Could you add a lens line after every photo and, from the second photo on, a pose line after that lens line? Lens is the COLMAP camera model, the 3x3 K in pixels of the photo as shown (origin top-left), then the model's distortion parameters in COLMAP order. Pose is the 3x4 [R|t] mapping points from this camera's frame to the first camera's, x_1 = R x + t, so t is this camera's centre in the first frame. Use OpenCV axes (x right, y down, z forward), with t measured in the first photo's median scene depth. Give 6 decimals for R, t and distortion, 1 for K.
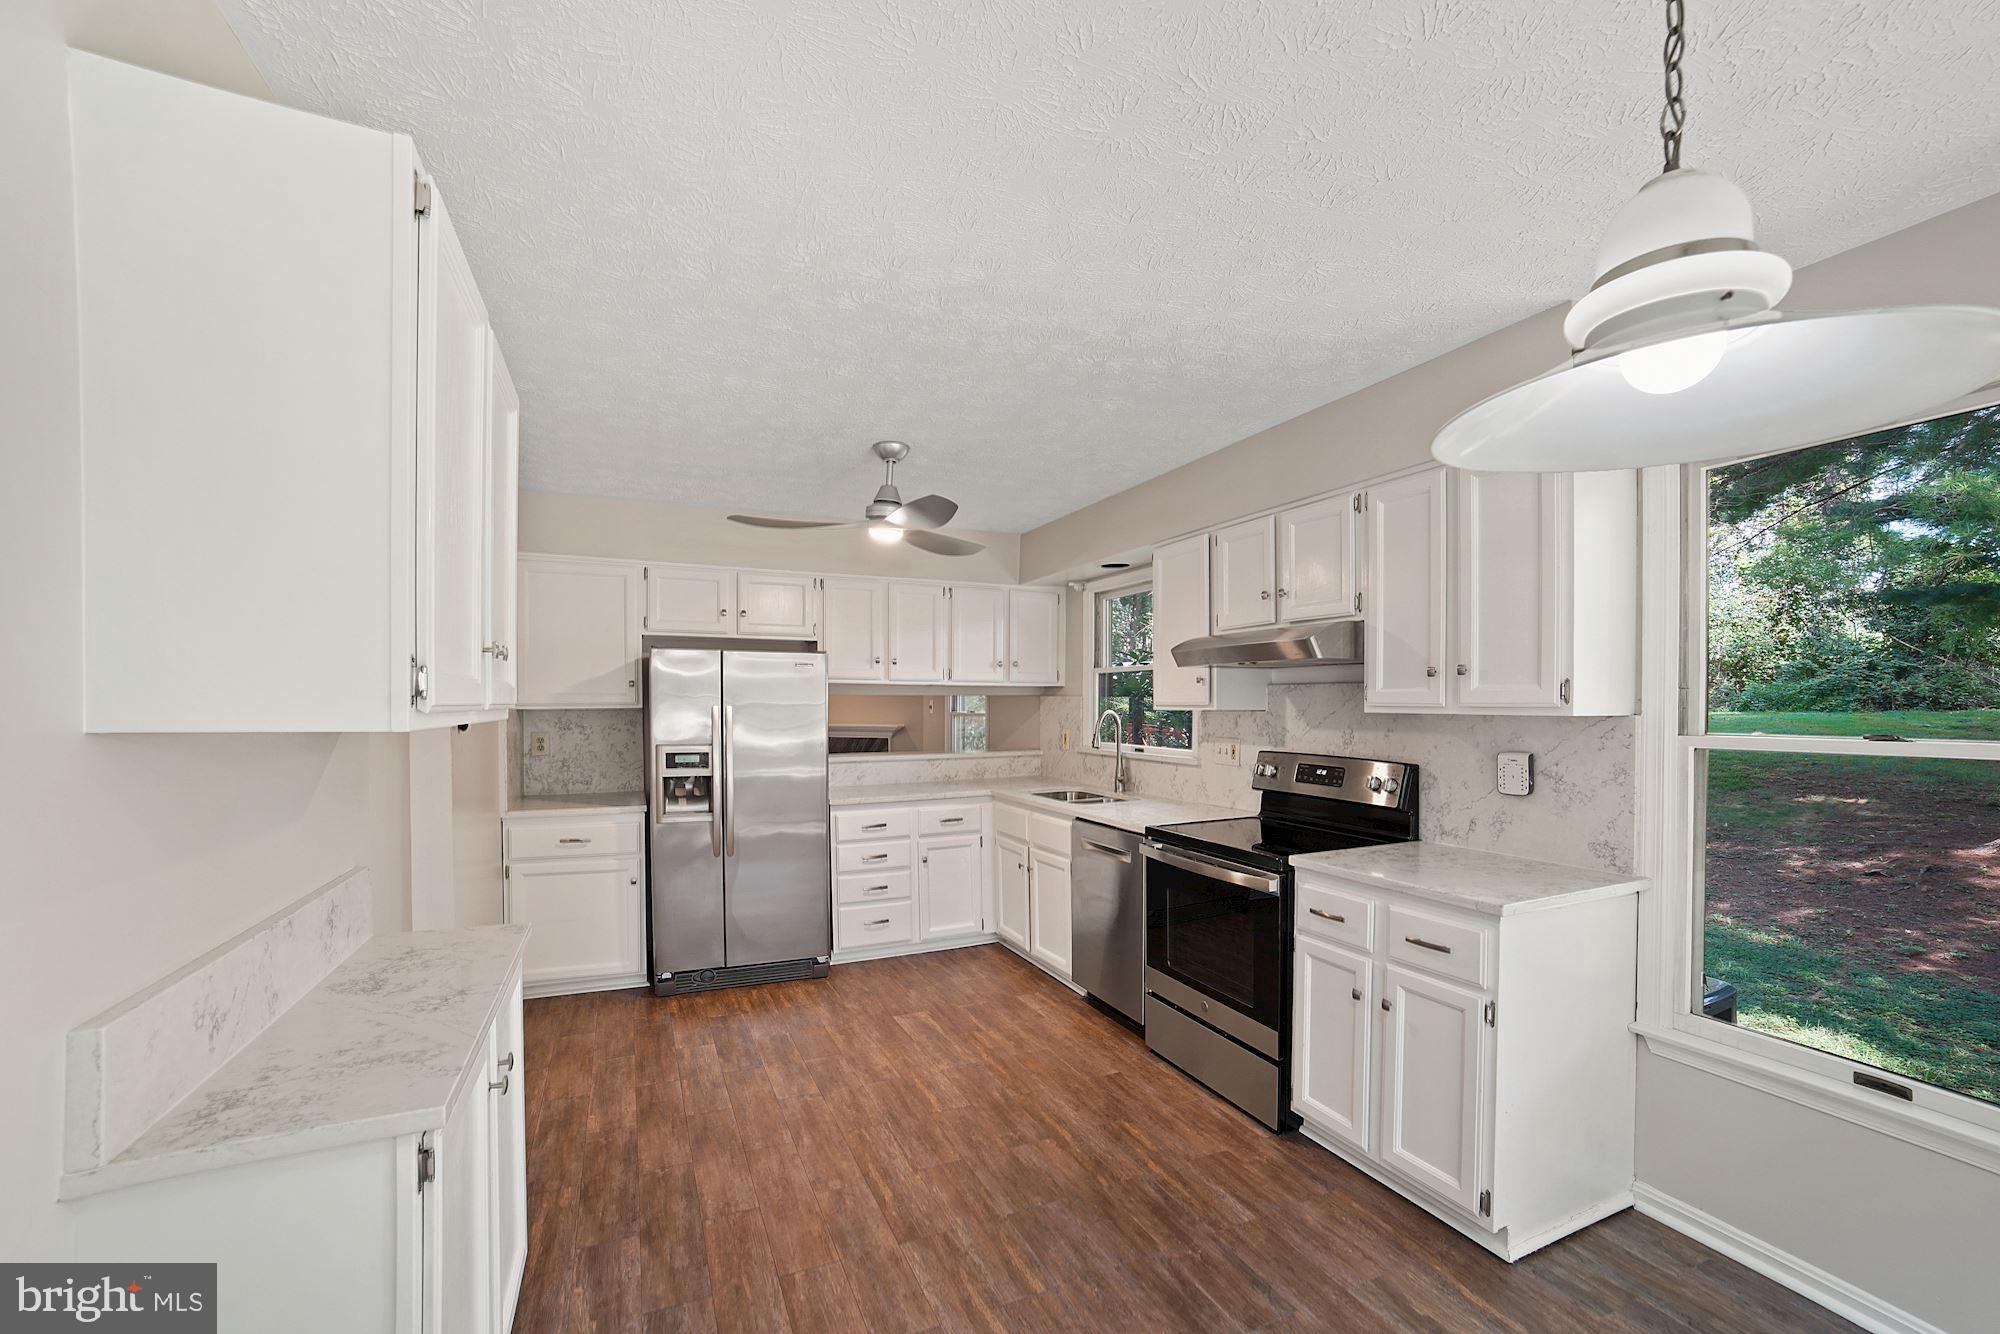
lens RADIAL K [[841.9, 0, 1002.6], [0, 841.9, 698.4], [0, 0, 1]] dist [-0.000392, 0.000119]
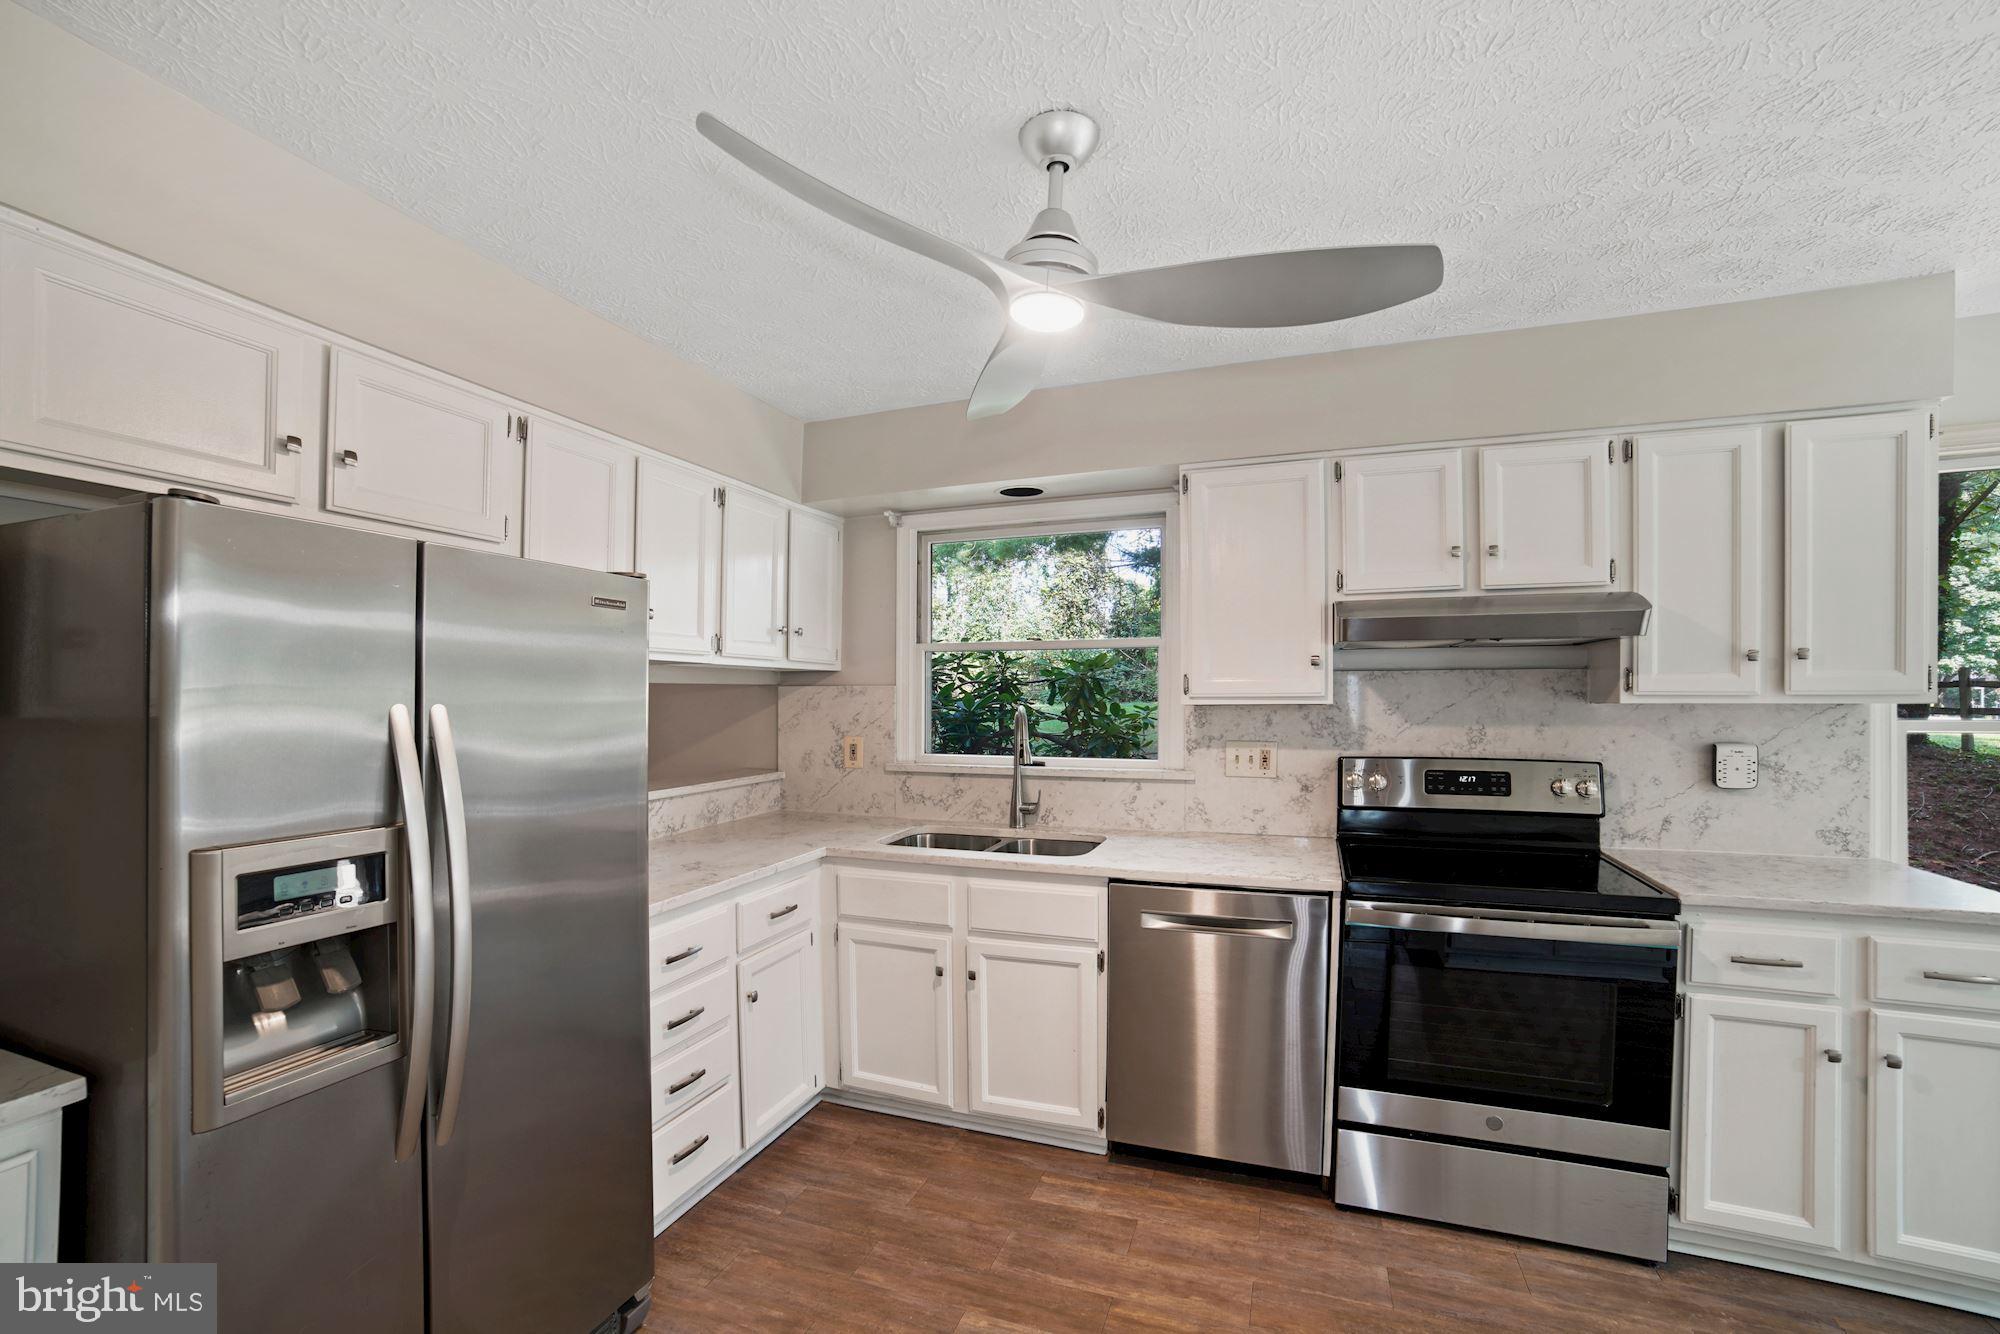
lens RADIAL K [[855.9, 0, 990.9], [0, 855.9, 688.3], [0, 0, 1]] dist [-0.065930, 0.029662]
pose [[0.704469, 0.001628, 0.709732, -0.472725], [0.002571, 0.999985, -0.004845, 0.003317], [-0.709730, 0.005237, 0.704455, 0.692122]]
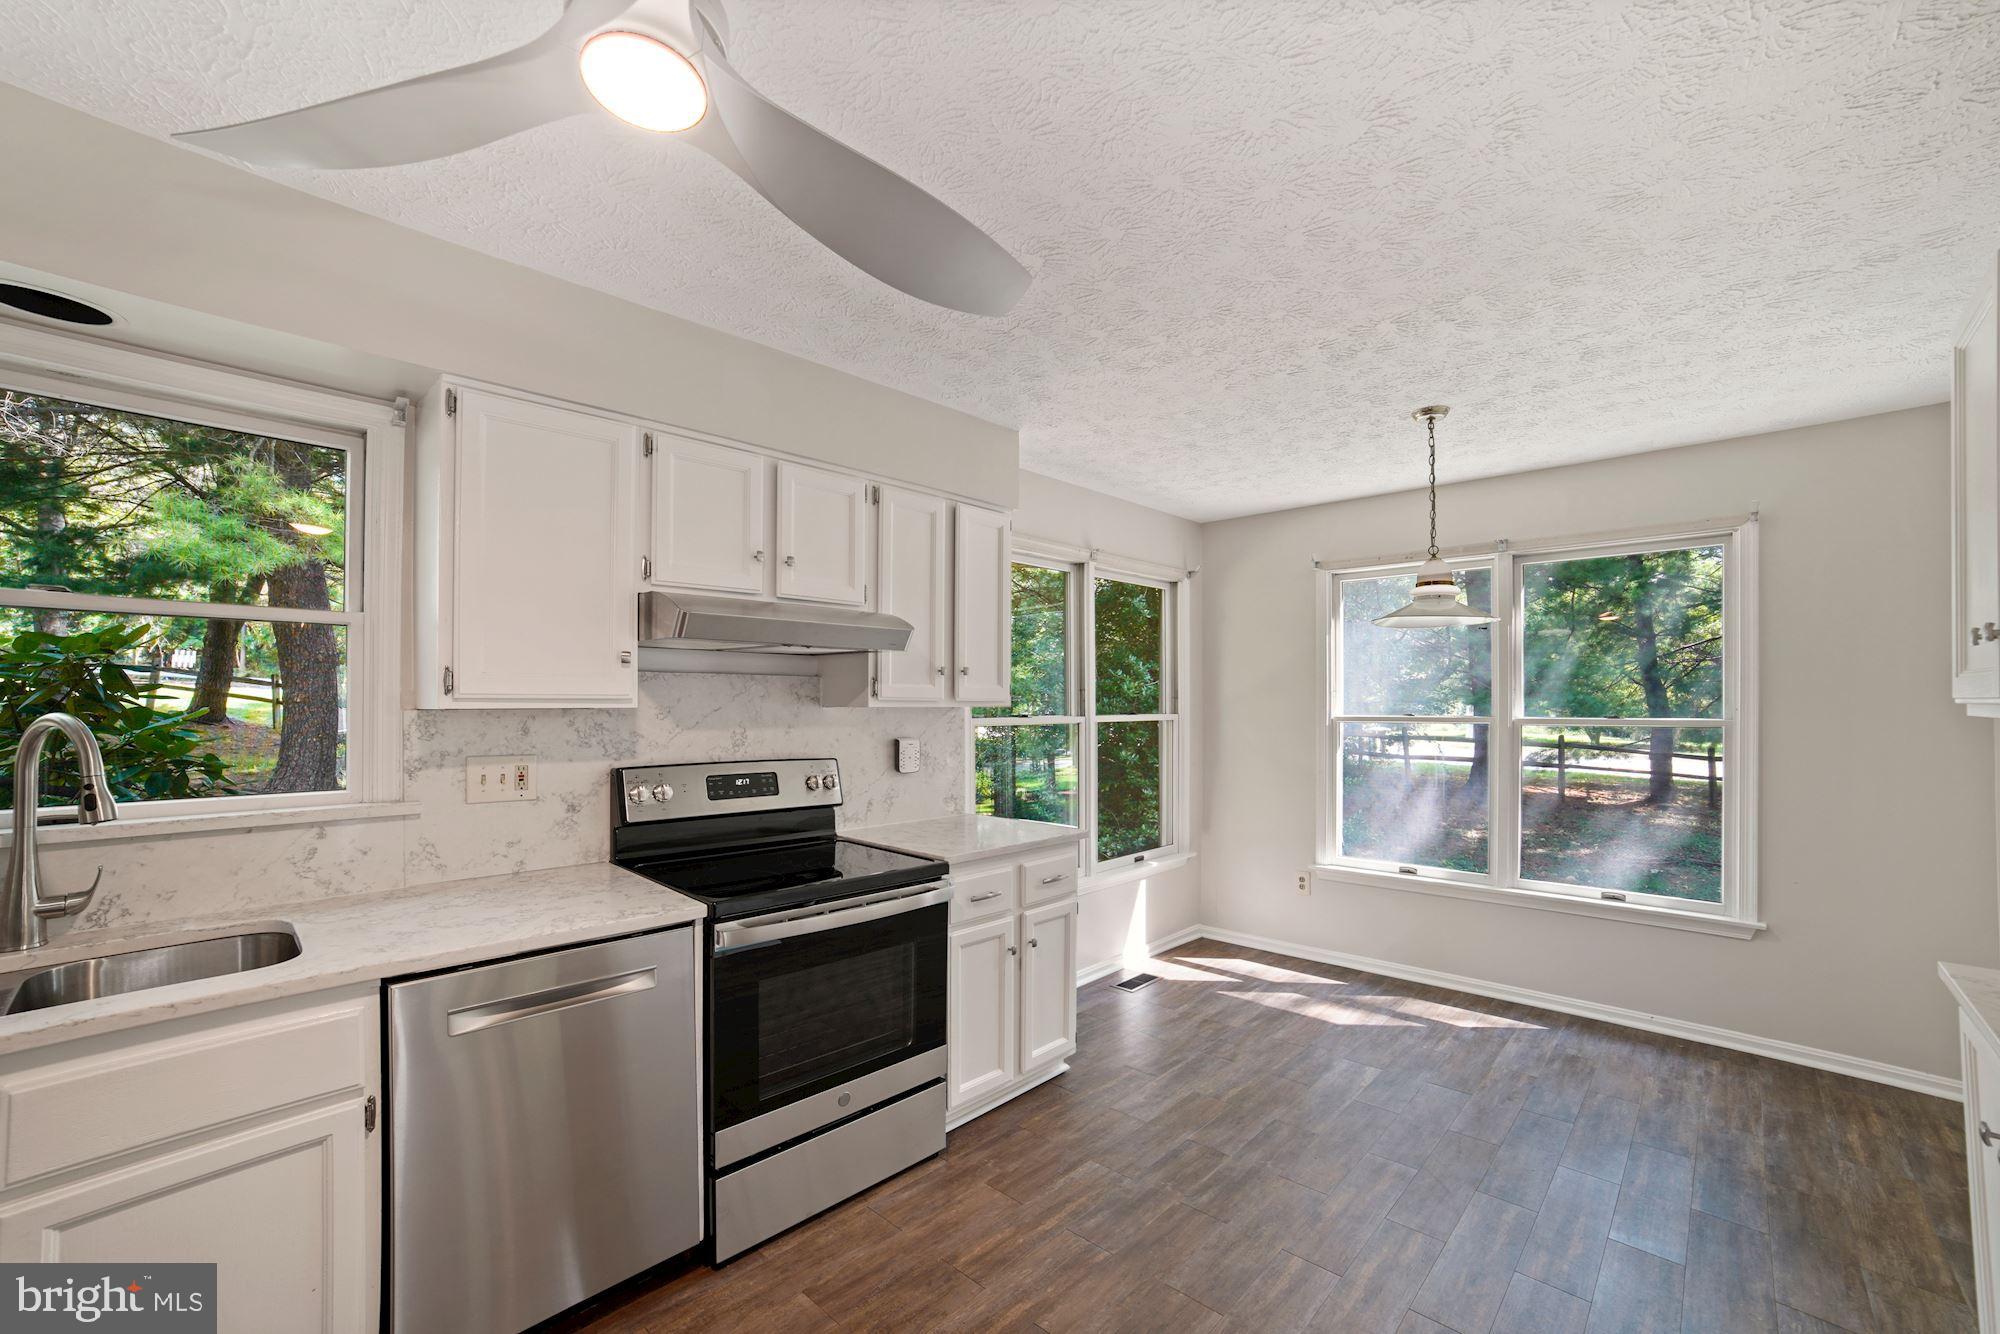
lens RADIAL K [[836.6, 0, 1002.5], [0, 836.6, 708.3], [0, 0, 1]] dist [-0.018165, 0.000573]
pose [[-0.371876, -0.013733, 0.928181, -0.432569], [-0.011533, 0.999882, 0.010173, 0.004725], [-0.928211, -0.006922, -0.371991, 0.977981]]
